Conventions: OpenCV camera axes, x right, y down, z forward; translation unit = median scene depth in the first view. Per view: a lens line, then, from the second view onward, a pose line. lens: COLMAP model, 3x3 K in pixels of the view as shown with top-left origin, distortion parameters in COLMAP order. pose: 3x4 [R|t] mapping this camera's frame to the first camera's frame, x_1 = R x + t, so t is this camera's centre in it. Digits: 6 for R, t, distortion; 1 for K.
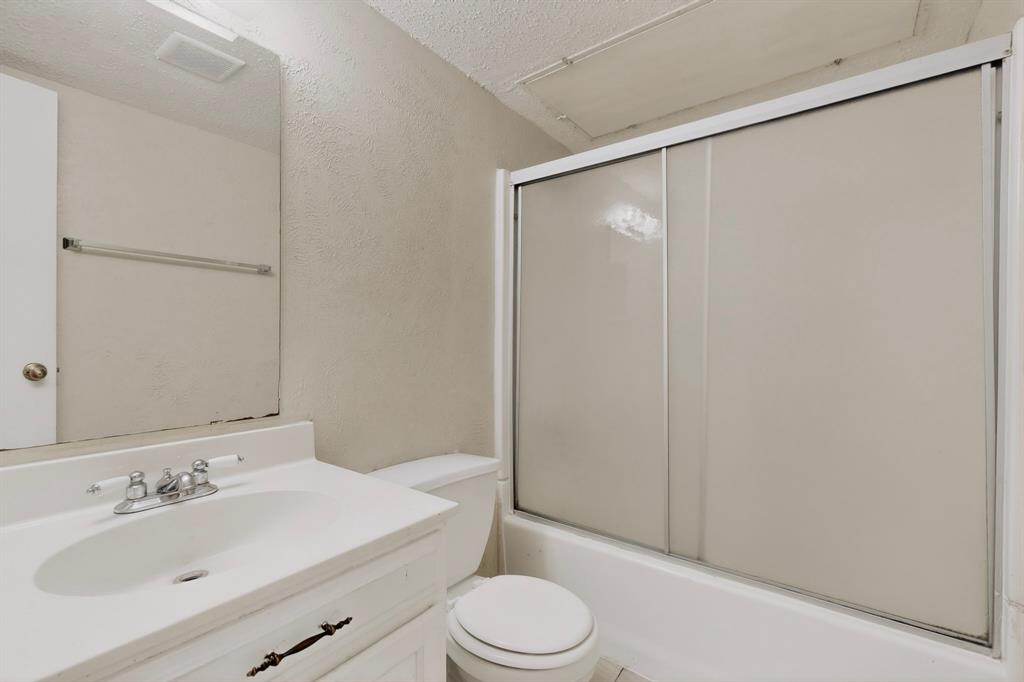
lens RADIAL K [[447.0, 0, 513.4], [0, 447.0, 343.3], [0, 0, 1]] dist [0.003878, 0.000127]
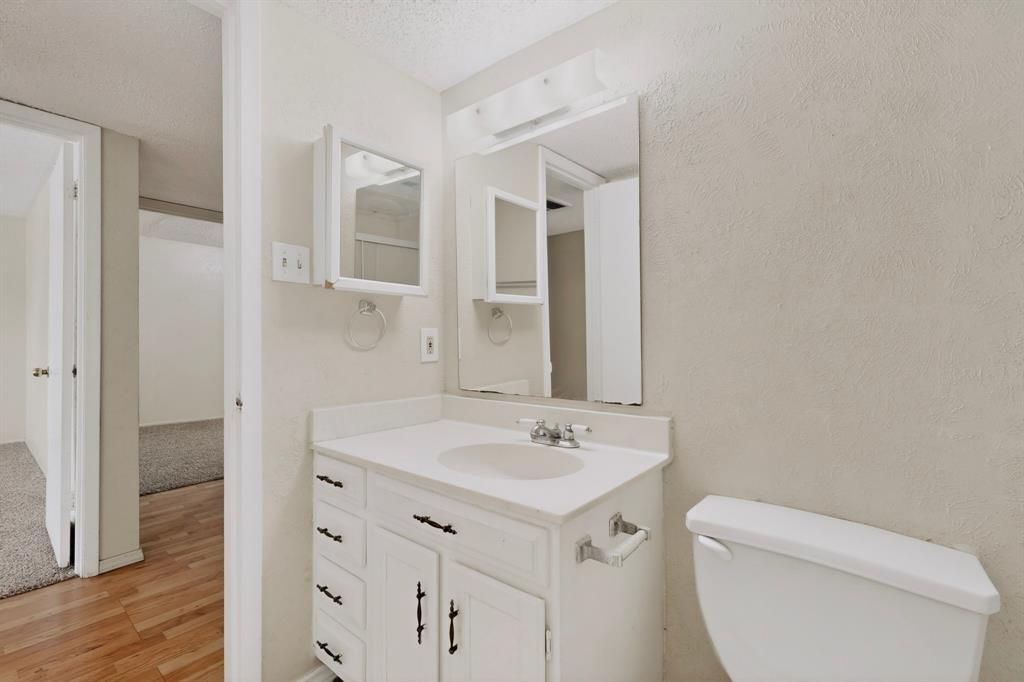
lens RADIAL K [[447.0, 0, 513.4], [0, 447.0, 343.3], [0, 0, 1]] dist [0.003878, 0.000127]
pose [[-0.053000, 0.001170, -0.998594, 0.860045], [0.007417, 0.999972, 0.000778, -0.004155], [0.998567, -0.007366, -0.053007, 1.004307]]
